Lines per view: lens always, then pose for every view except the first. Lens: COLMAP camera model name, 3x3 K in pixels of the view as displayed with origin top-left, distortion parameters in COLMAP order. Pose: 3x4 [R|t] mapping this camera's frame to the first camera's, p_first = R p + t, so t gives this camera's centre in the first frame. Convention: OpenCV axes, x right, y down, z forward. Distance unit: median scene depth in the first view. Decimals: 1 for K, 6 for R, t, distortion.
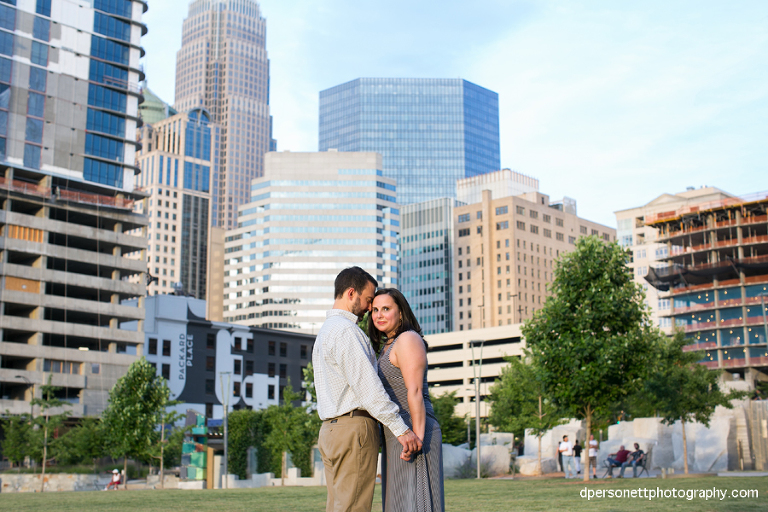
lens RADIAL K [[1154.0, 0, 384.0], [0, 1154.0, 256.0], [0, 0, 1]] dist [-0.150784, 0.176260]
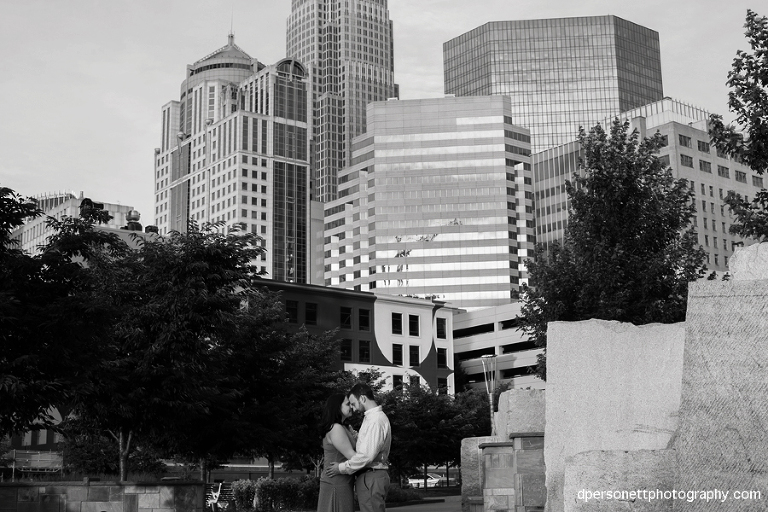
lens RADIAL K [[1149.5, 0, 384.0], [0, 1149.5, 256.0], [0, 0, 1]] dist [-0.134022, 0.037573]
pose [[0.986781, -0.042892, -0.156280, 0.030221], [0.040219, 0.998986, -0.020233, 0.033758], [0.156990, 0.013680, 0.987506, 0.192266]]
